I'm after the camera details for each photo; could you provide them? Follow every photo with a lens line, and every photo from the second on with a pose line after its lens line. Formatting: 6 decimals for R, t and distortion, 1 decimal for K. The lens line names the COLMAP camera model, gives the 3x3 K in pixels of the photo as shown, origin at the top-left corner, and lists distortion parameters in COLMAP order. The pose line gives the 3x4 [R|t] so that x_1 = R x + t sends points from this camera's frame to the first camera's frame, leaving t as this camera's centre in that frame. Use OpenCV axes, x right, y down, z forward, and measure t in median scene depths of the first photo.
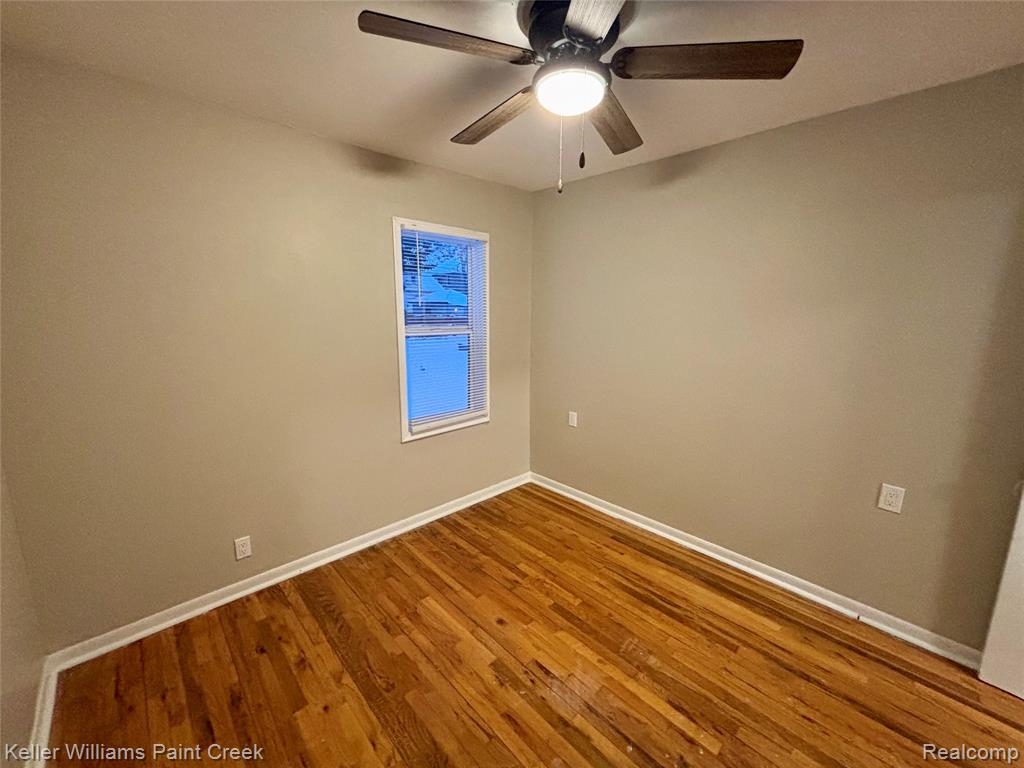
lens RADIAL K [[411.8, 0, 513.7], [0, 411.8, 379.7], [0, 0, 1]] dist [0.011414, 0.000072]
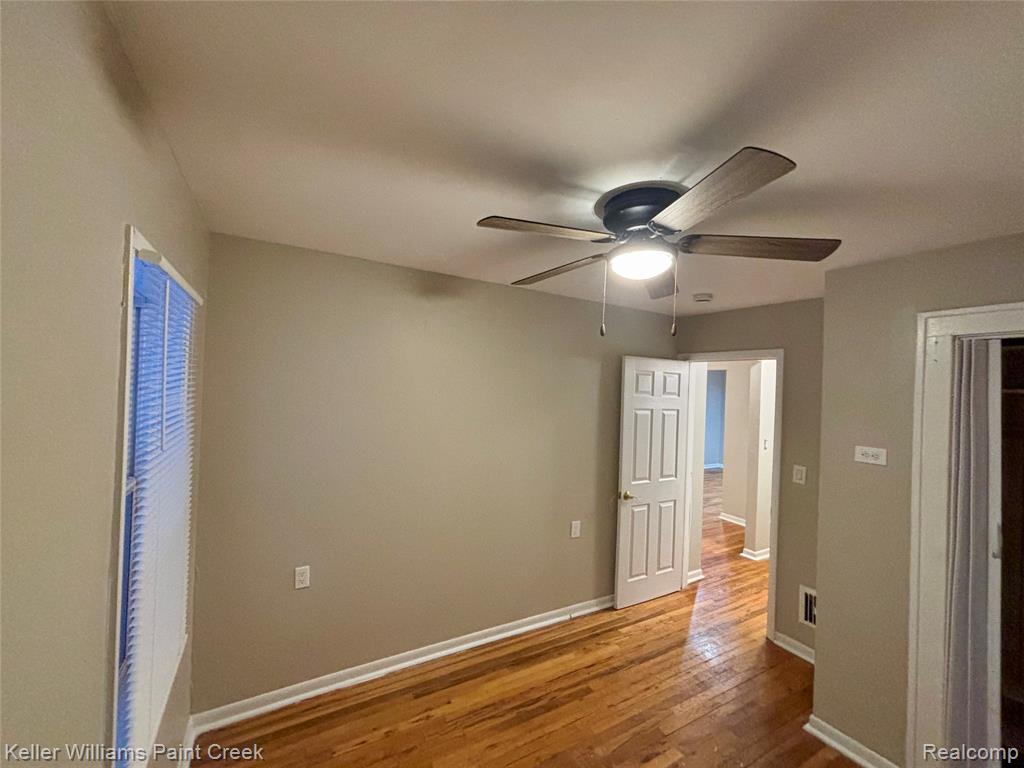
lens RADIAL K [[411.8, 0, 513.7], [0, 411.8, 379.7], [0, 0, 1]] dist [0.011414, 0.000072]
pose [[0.241026, 0.049719, 0.969244, -0.639107], [0.138674, 0.986675, -0.085098, -0.151090], [-0.960560, 0.154920, 0.230920, 0.681003]]
